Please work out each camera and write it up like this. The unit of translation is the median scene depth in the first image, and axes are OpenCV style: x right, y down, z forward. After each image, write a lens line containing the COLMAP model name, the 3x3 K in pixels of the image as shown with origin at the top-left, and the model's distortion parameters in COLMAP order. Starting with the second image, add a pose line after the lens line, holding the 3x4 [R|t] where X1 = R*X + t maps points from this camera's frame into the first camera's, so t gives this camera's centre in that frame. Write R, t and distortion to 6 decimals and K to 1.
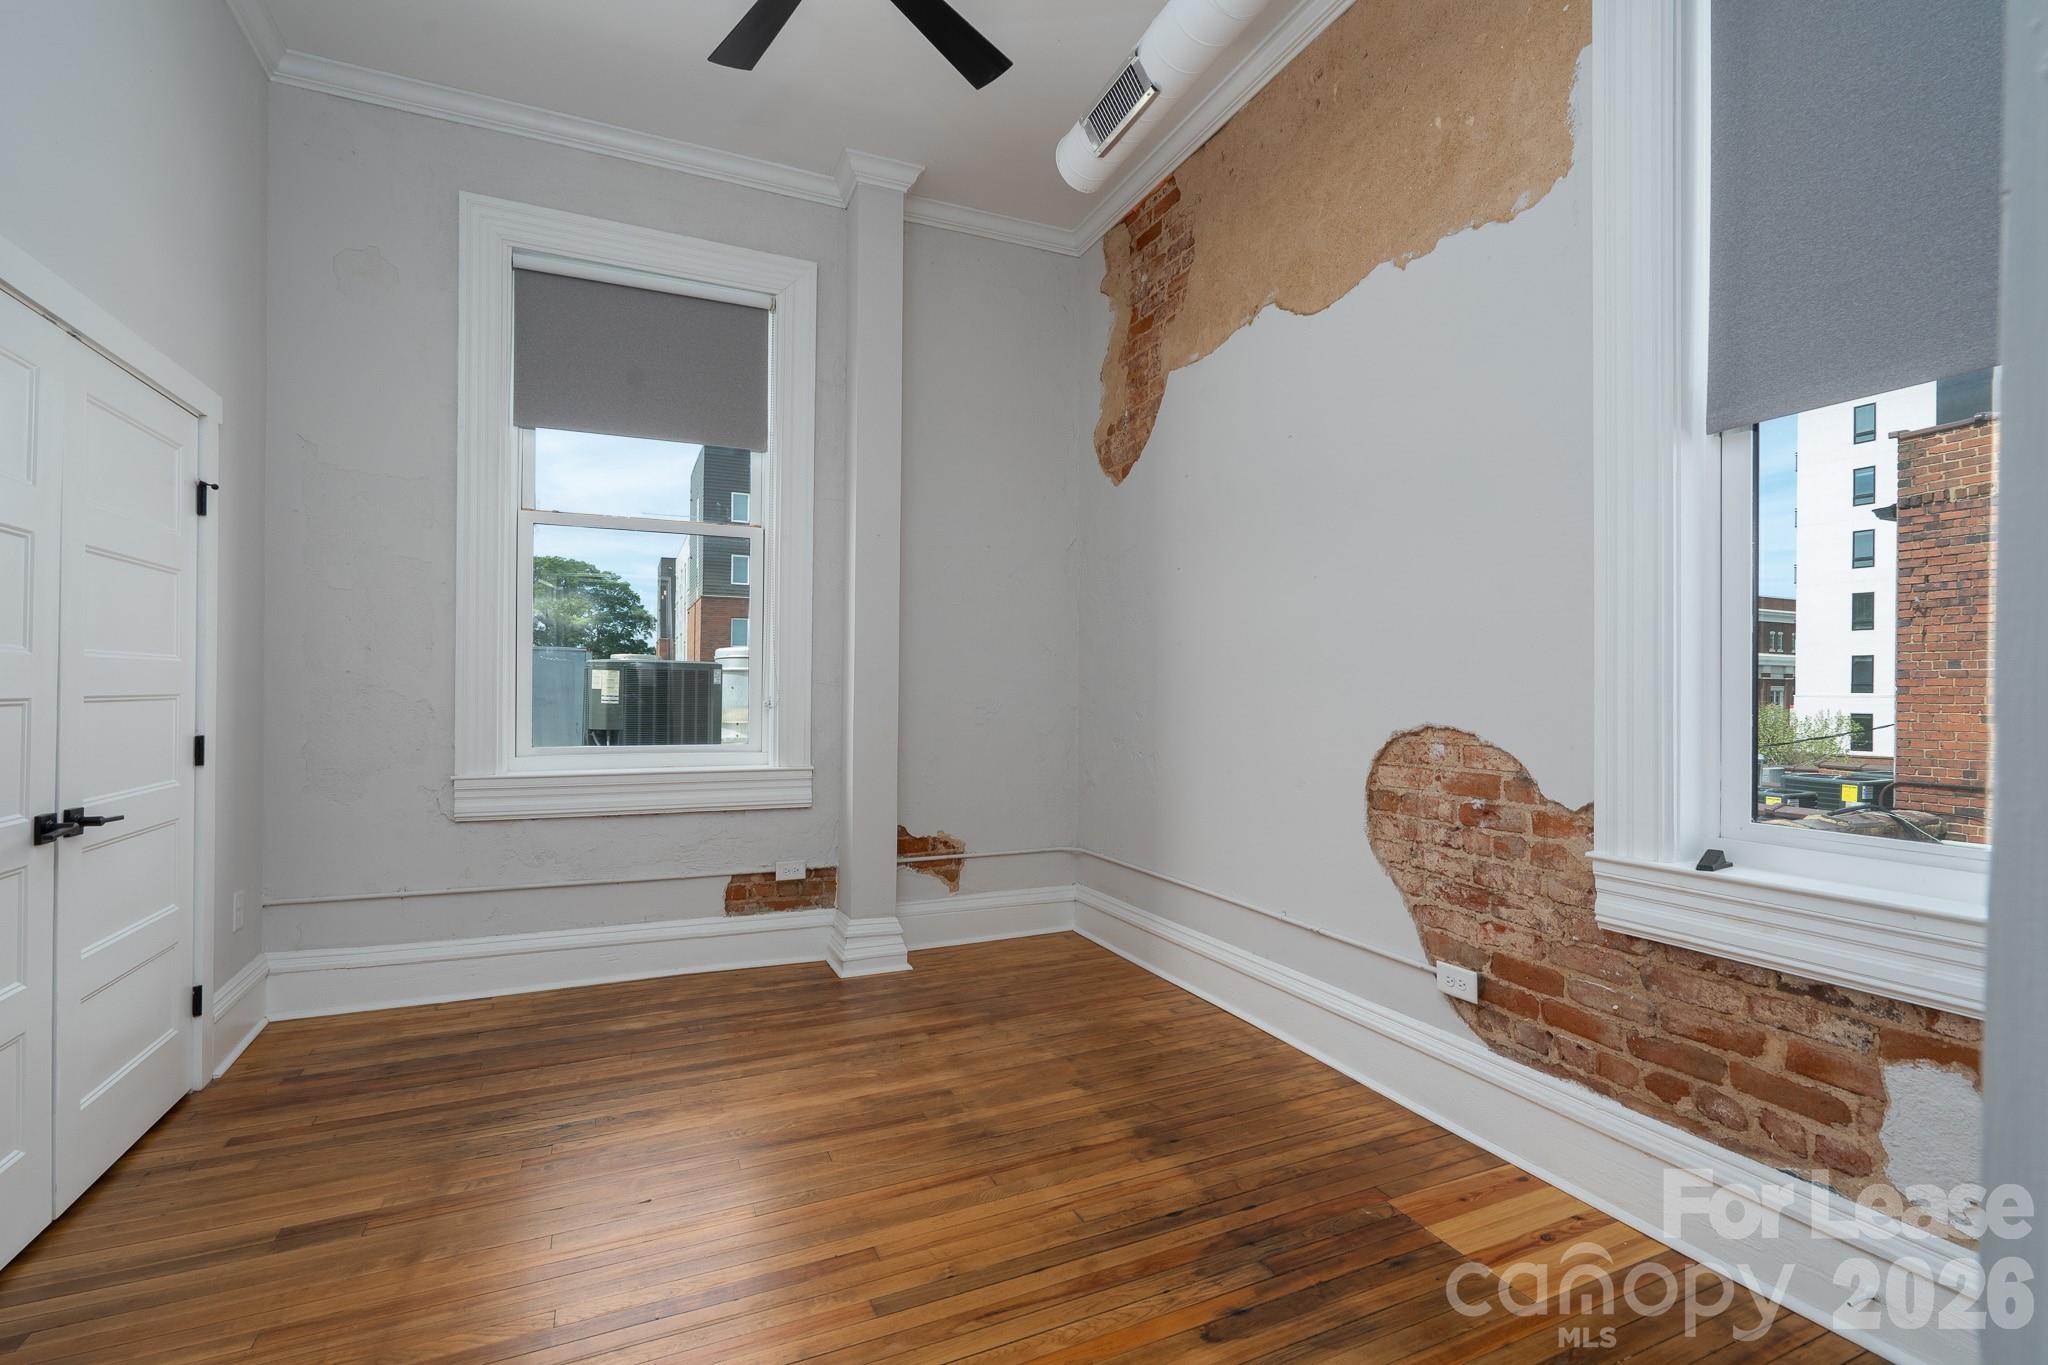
lens RADIAL K [[955.4, 0, 1046.9], [0, 955.4, 692.1], [0, 0, 1]] dist [0.001035, 0.000433]
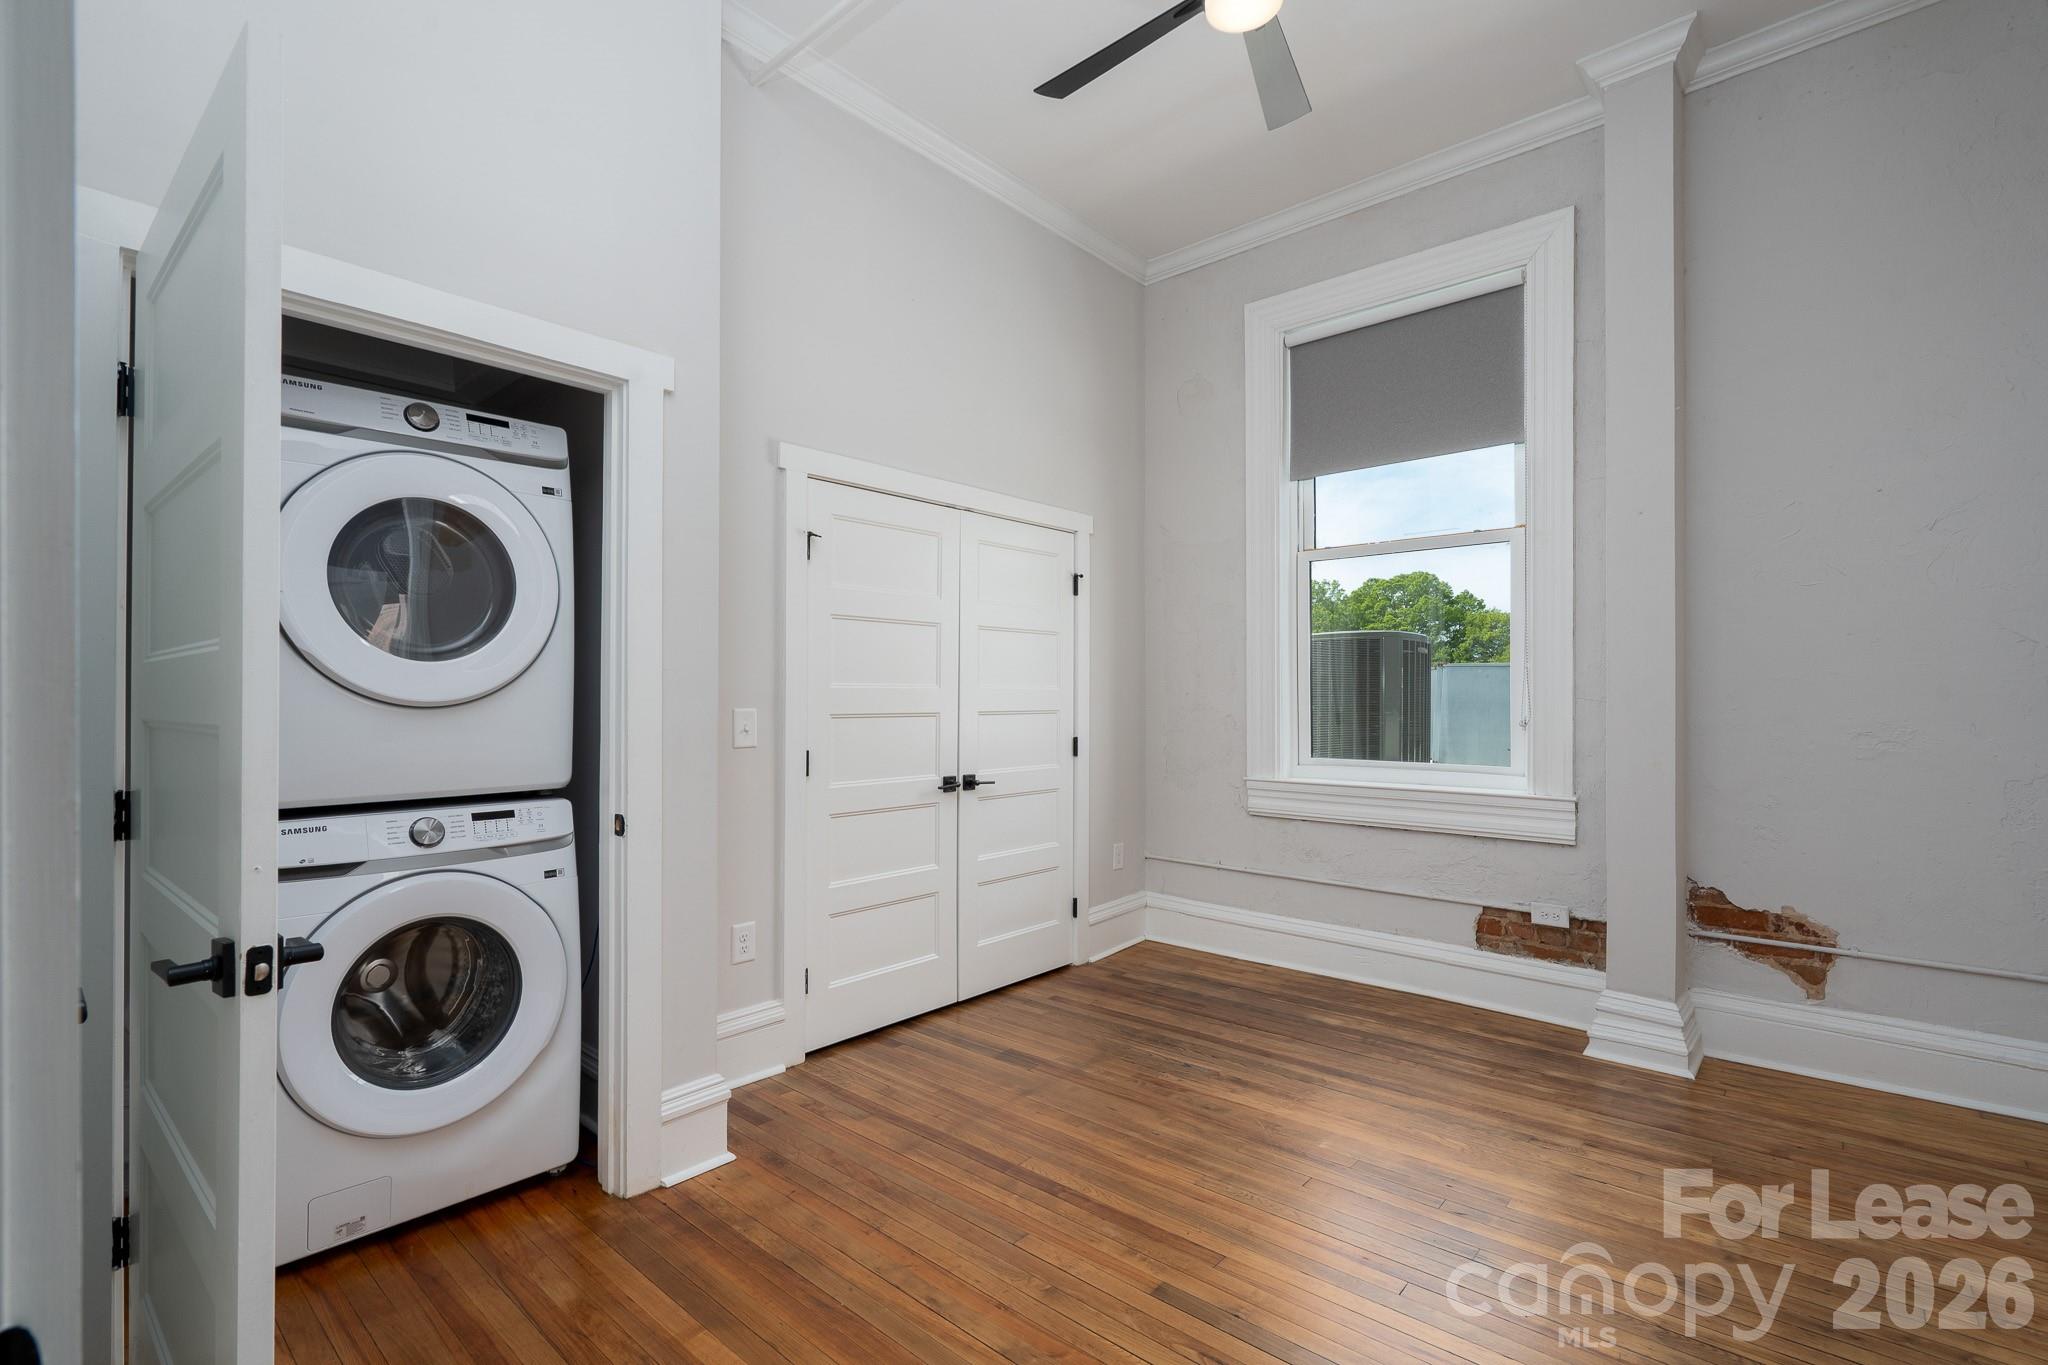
lens RADIAL K [[955.4, 0, 979.7], [0, 955.4, 694.4], [0, 0, 1]] dist [0.001035, 0.000433]
pose [[0.367929, -0.013395, -0.929757, 0.389275], [-0.001085, 0.999889, -0.014835, -0.000555], [0.929853, 0.006467, 0.367874, 0.218124]]
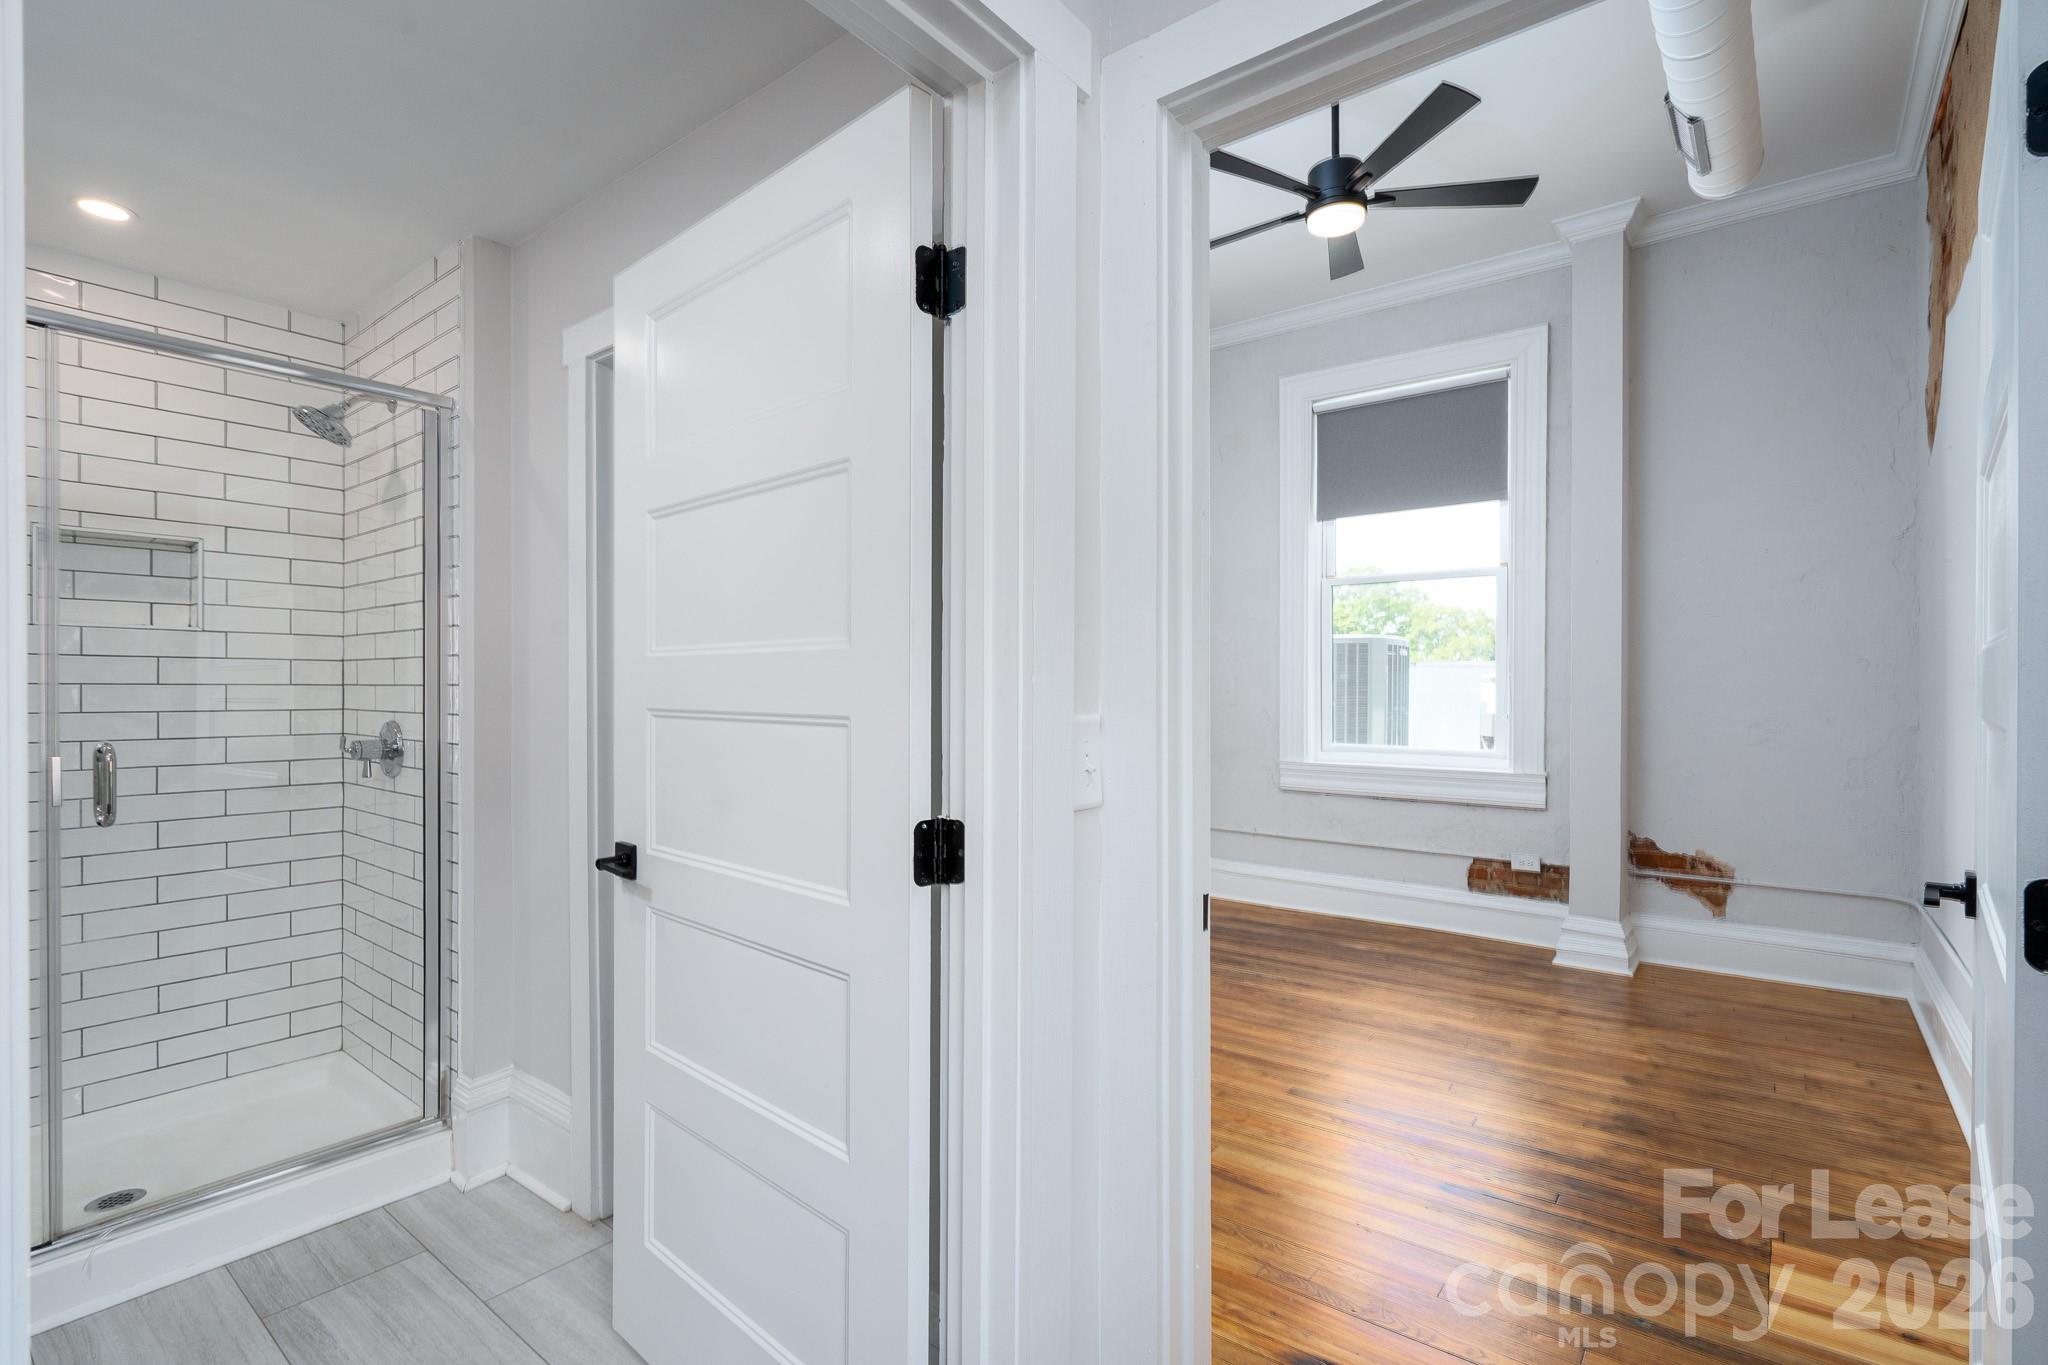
lens RADIAL K [[955.4, 0, 961.8], [0, 955.4, 698.8], [0, 0, 1]] dist [0.001035, 0.000433]
pose [[0.400204, -0.001858, -0.916424, 0.563868], [0.000038, 0.999998, -0.002010, -0.007947], [0.916426, 0.000770, 0.400203, -0.082712]]
